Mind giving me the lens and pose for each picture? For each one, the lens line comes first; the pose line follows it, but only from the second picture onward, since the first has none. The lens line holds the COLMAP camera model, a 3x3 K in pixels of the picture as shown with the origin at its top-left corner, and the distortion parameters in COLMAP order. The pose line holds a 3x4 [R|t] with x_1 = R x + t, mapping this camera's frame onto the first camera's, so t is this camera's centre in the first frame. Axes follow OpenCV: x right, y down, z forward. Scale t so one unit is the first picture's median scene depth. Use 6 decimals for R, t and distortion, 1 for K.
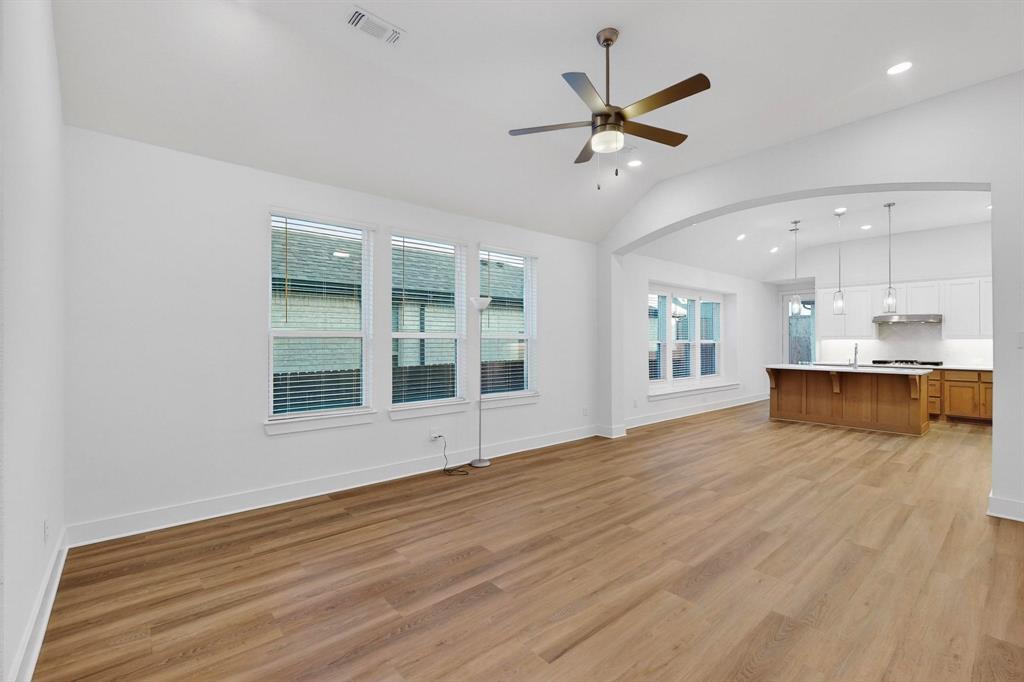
lens RADIAL K [[448.2, 0, 512.0], [0, 448.2, 341.0], [0, 0, 1]] dist [-0.001688, -0.000116]
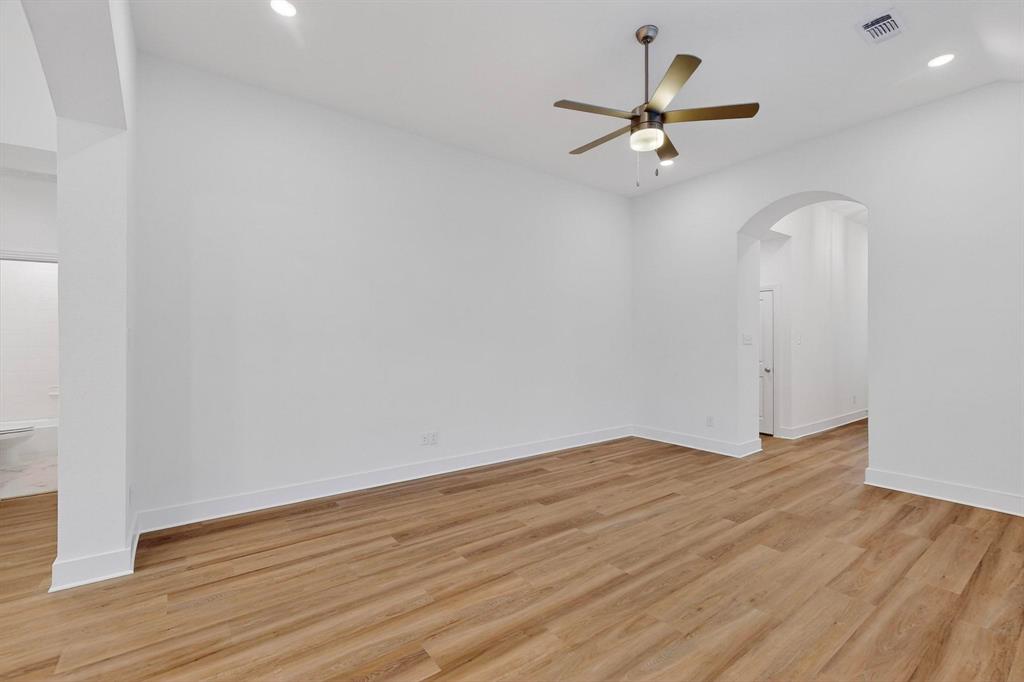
lens RADIAL K [[448.2, 0, 512.0], [0, 448.2, 341.0], [0, 0, 1]] dist [-0.001688, -0.000116]
pose [[-0.997532, 0.001485, 0.070195, 0.443478], [0.001183, 0.999990, -0.004344, 0.005580], [-0.070201, -0.004250, -0.997524, 2.009785]]
